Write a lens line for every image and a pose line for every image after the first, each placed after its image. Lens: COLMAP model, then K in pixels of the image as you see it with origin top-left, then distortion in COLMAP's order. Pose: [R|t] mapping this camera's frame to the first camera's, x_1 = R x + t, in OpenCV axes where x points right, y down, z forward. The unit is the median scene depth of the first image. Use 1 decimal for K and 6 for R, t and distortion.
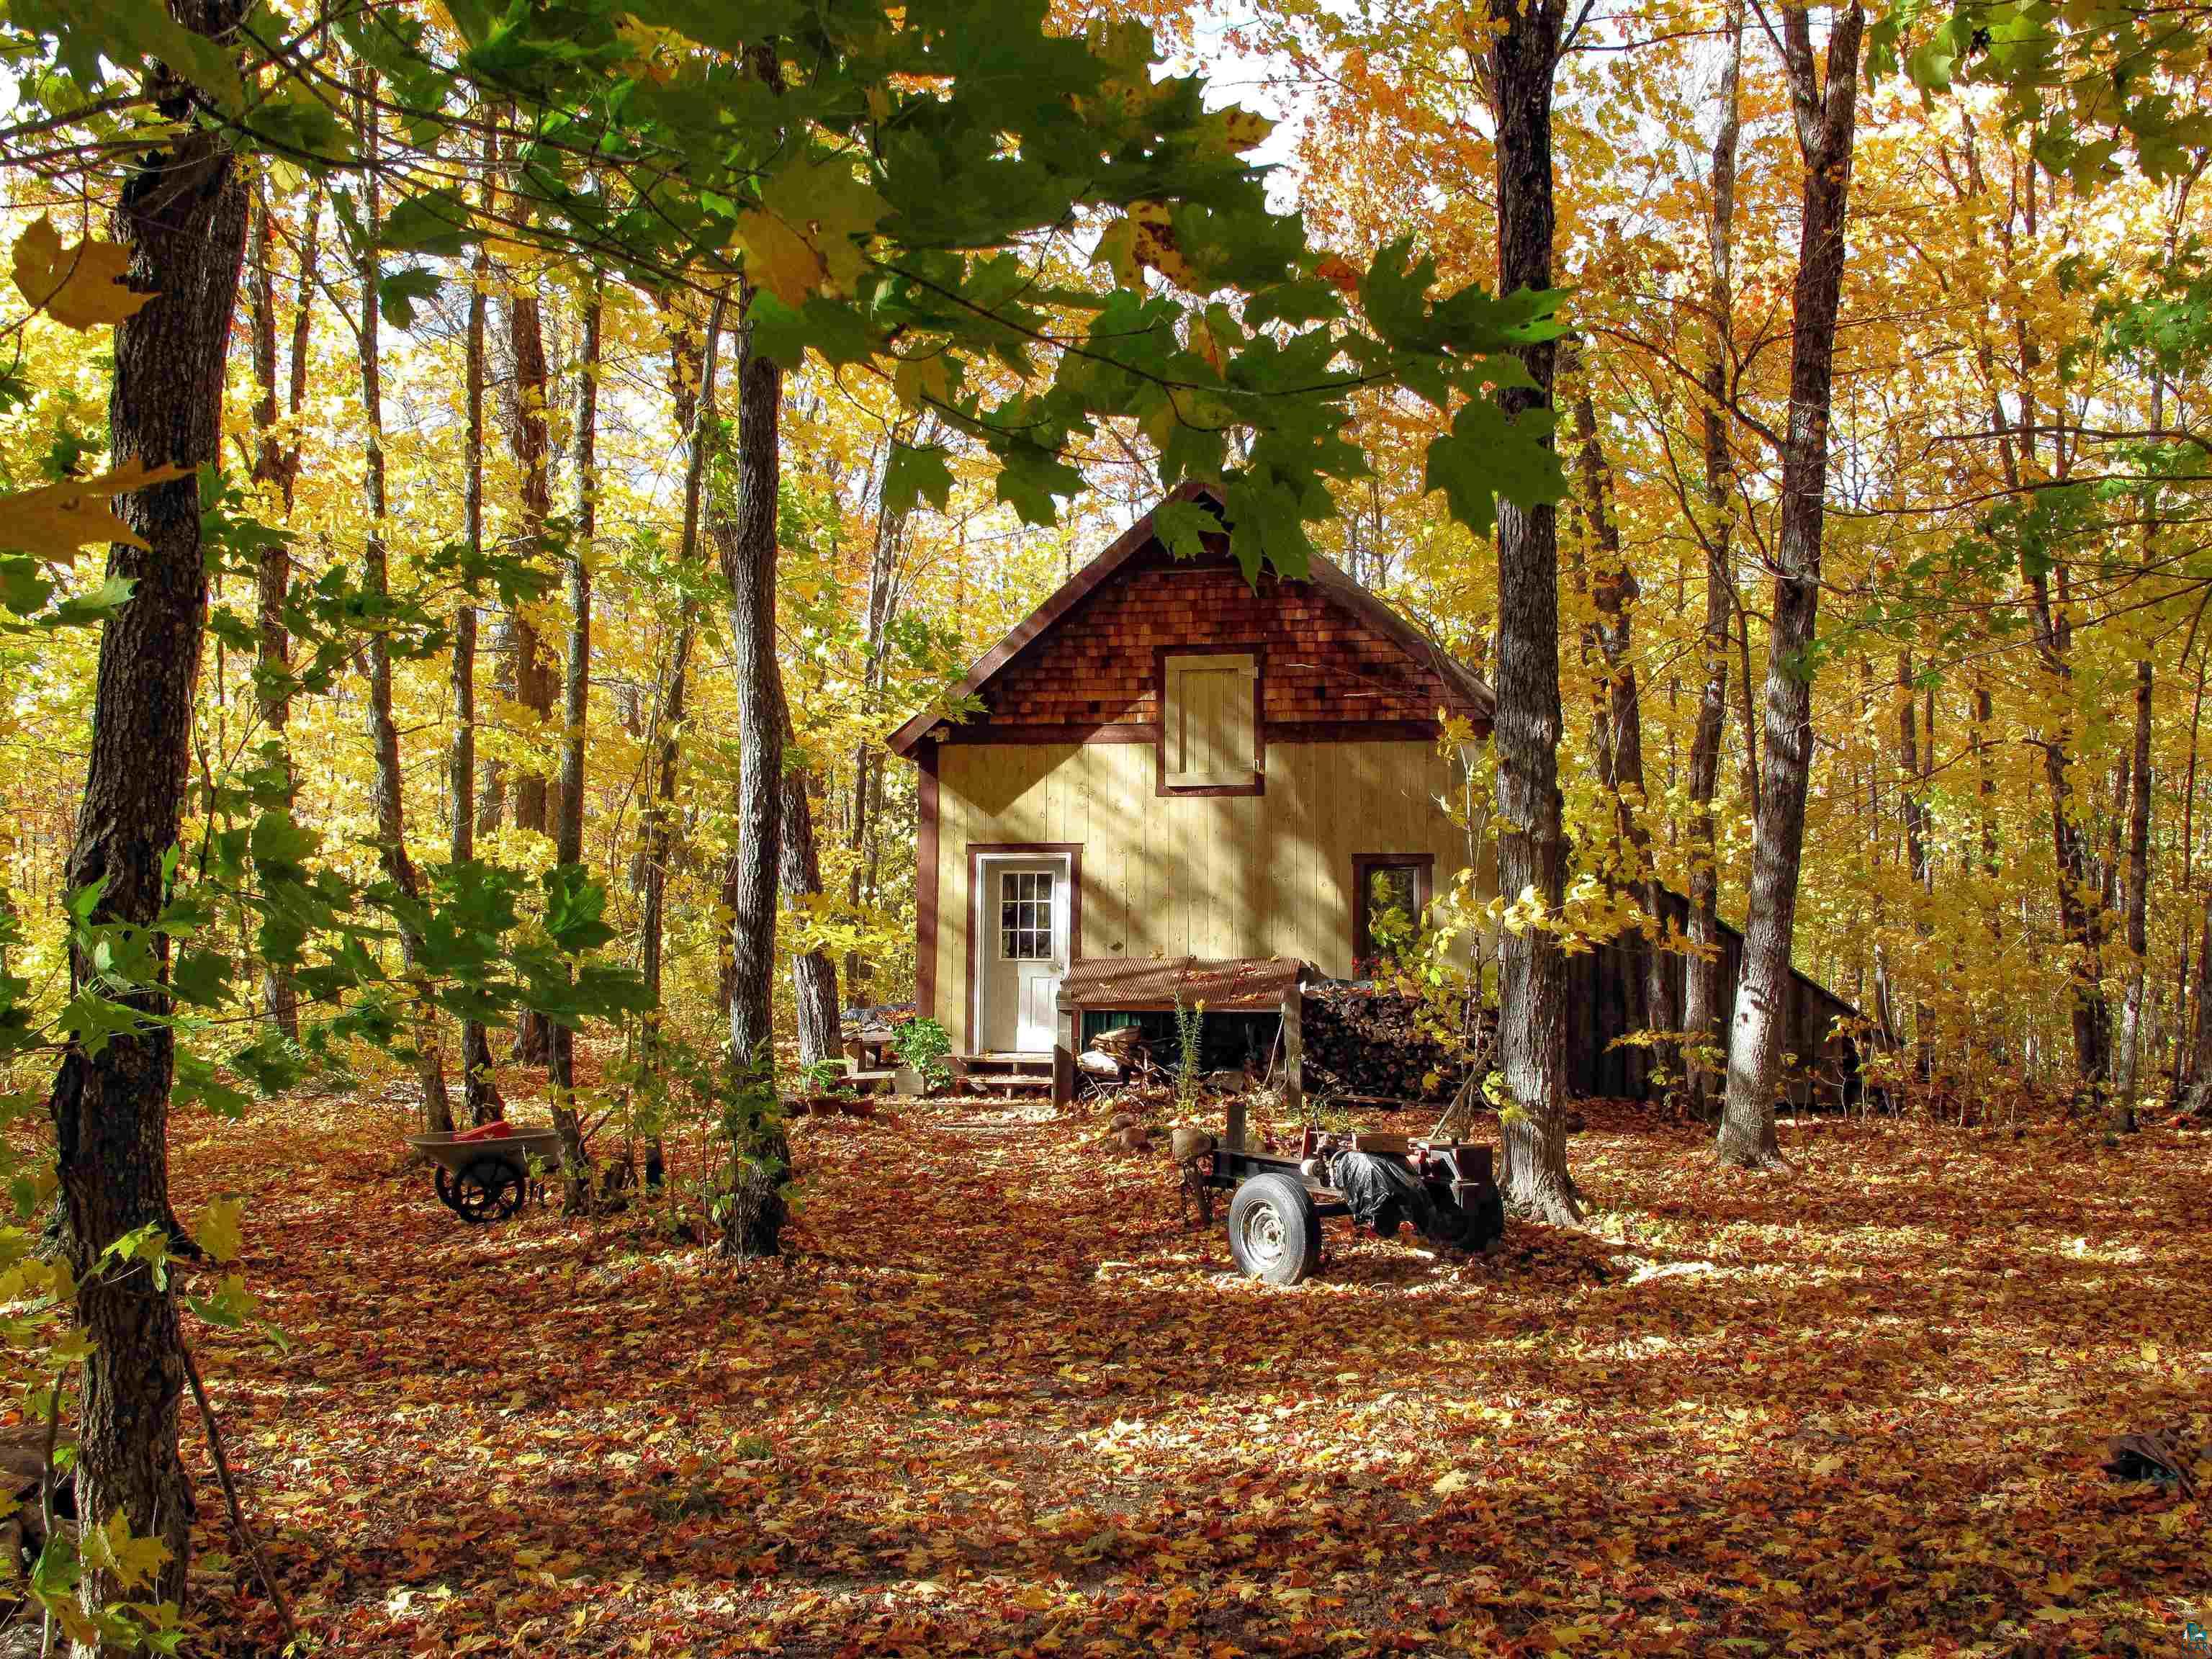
lens RADIAL K [[1856.9, 0, 1108.1], [0, 1856.9, 828.8], [0, 0, 1]] dist [-0.092154, 0.004212]
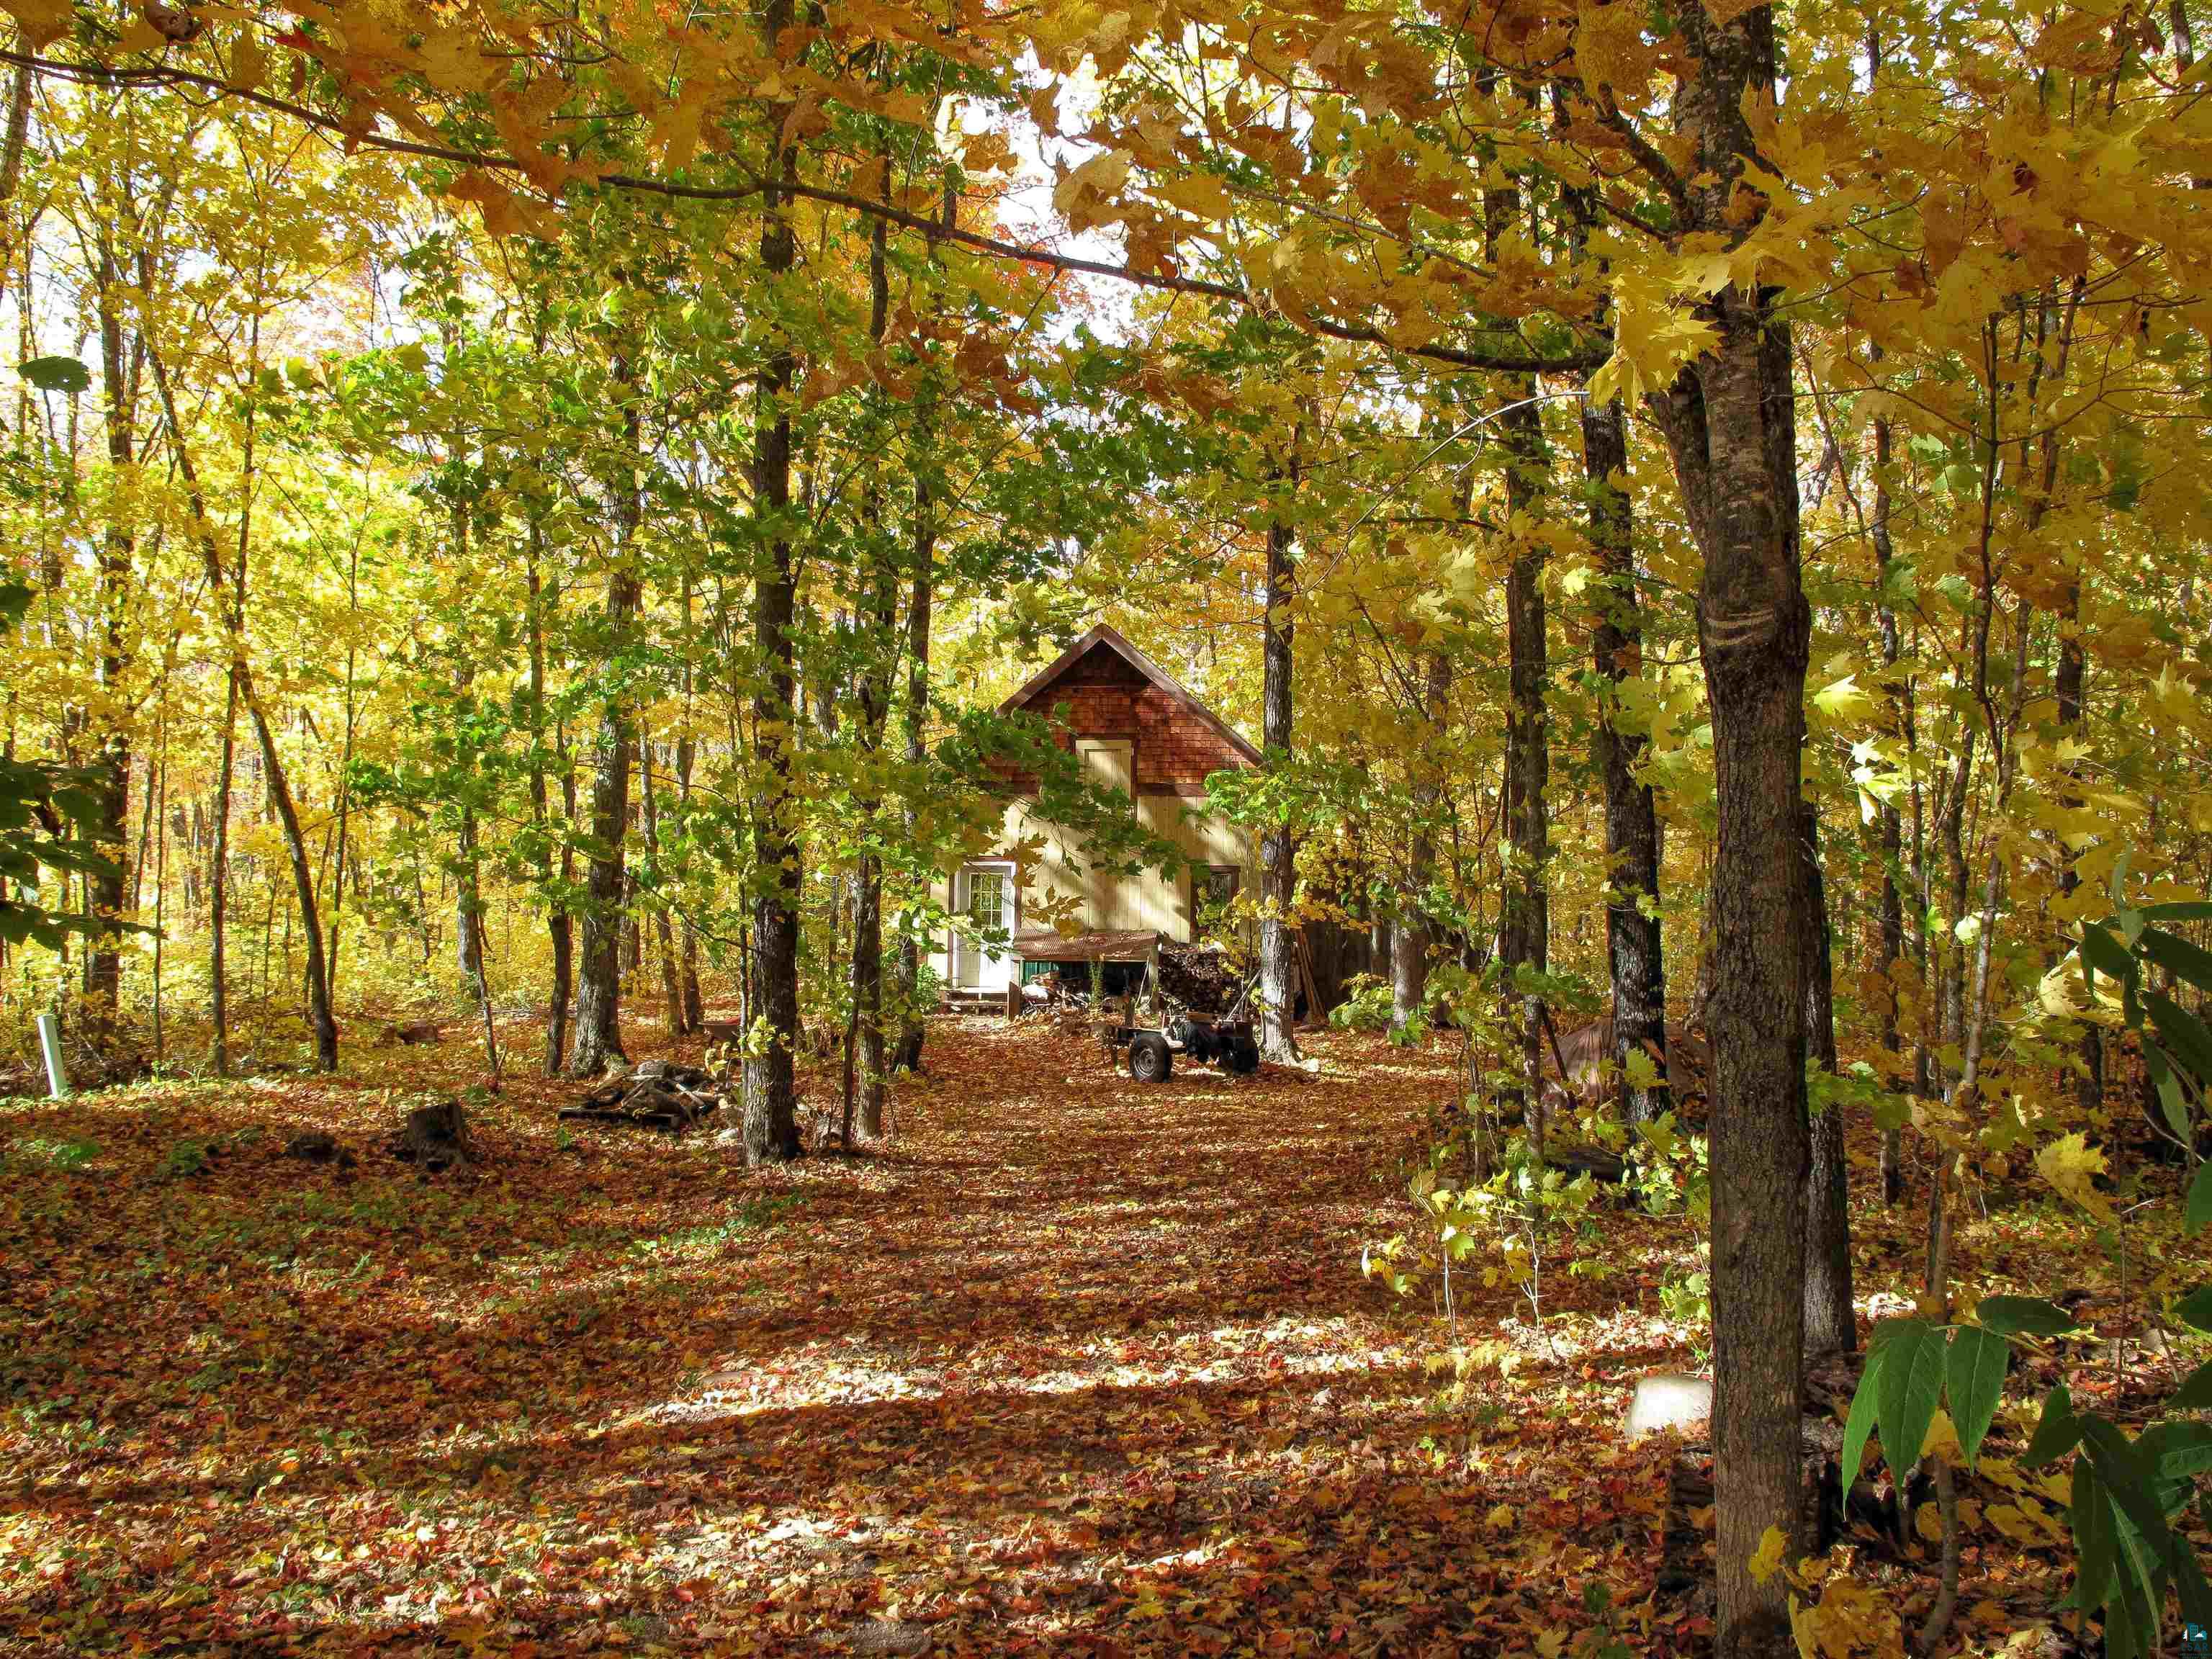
lens RADIAL K [[1856.9, 0, 1104.1], [0, 1856.9, 828.5], [0, 0, 1]] dist [-0.092154, 0.004212]
pose [[0.997093, 0.009657, 0.075580, -0.068279], [-0.010897, 0.999813, 0.016007, -0.044297], [-0.075412, -0.016784, 0.997011, -0.625049]]
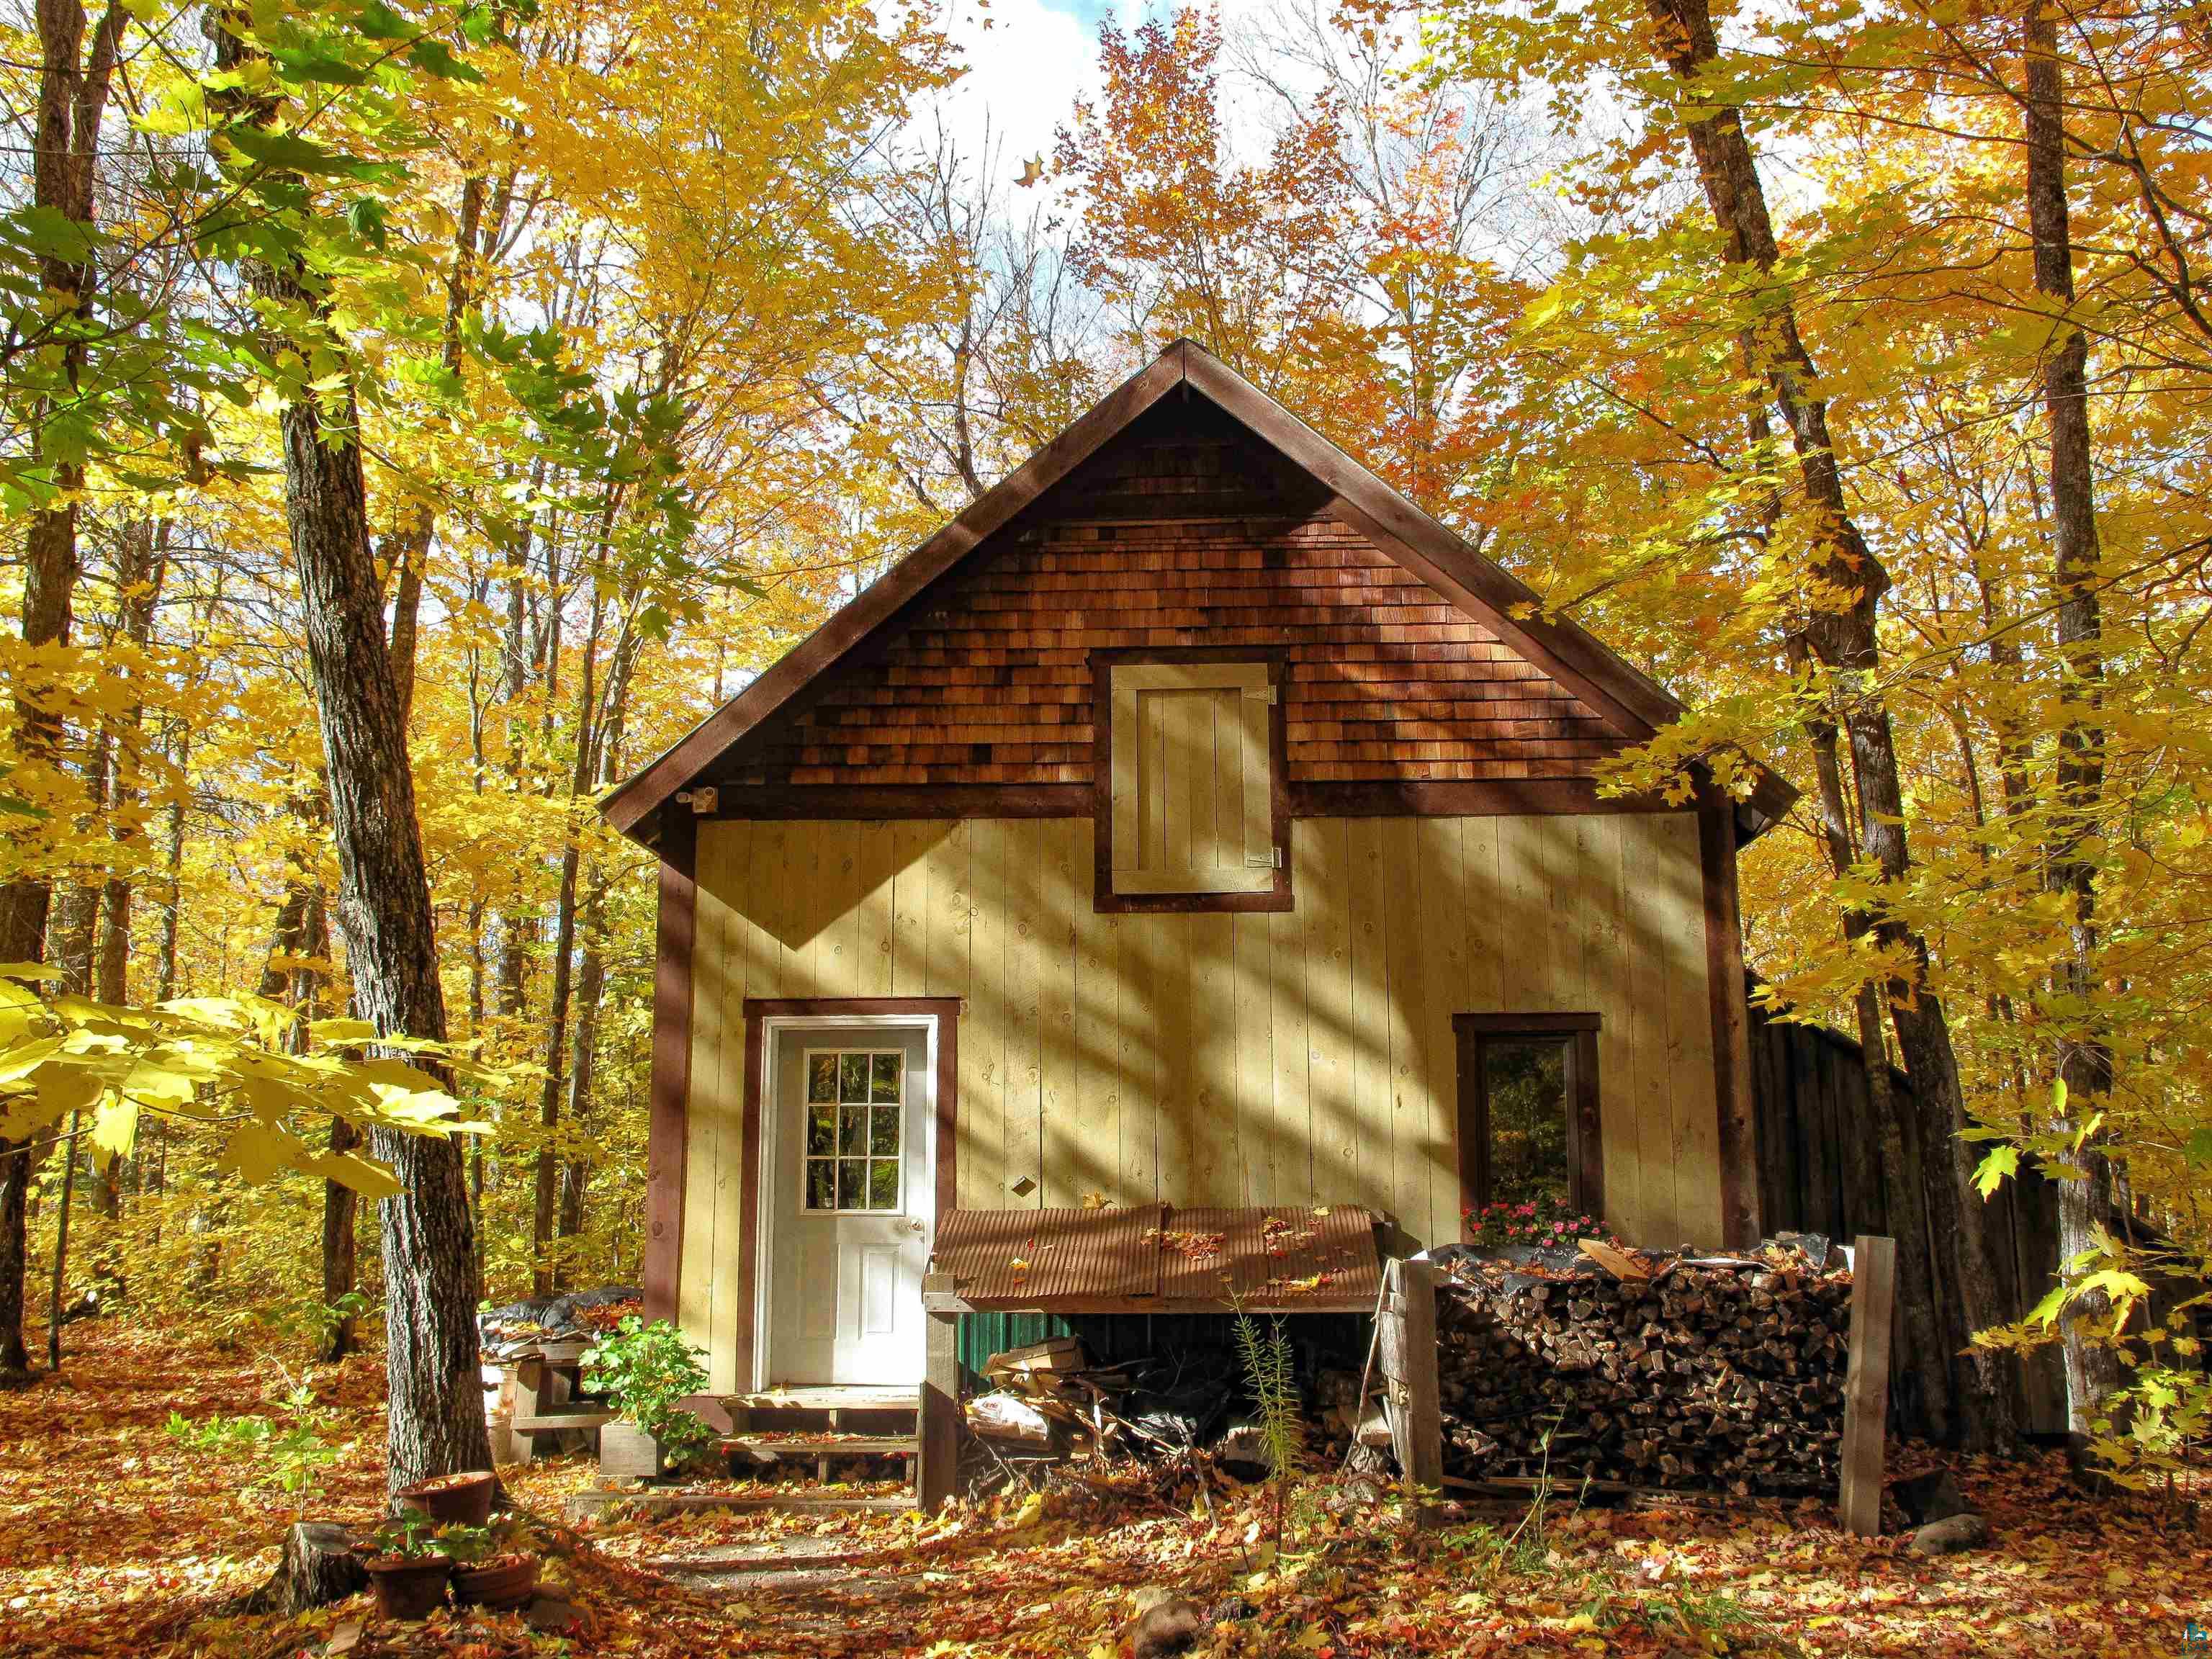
lens RADIAL K [[1856.9, 0, 1102.0], [0, 1856.9, 838.1], [0, 0, 1]] dist [-0.092154, 0.004212]
pose [[0.990792, 0.017398, 0.134272, -0.049201], [-0.000338, 0.992025, -0.126043, 0.031867], [-0.135394, 0.124837, 0.982896, 0.473413]]
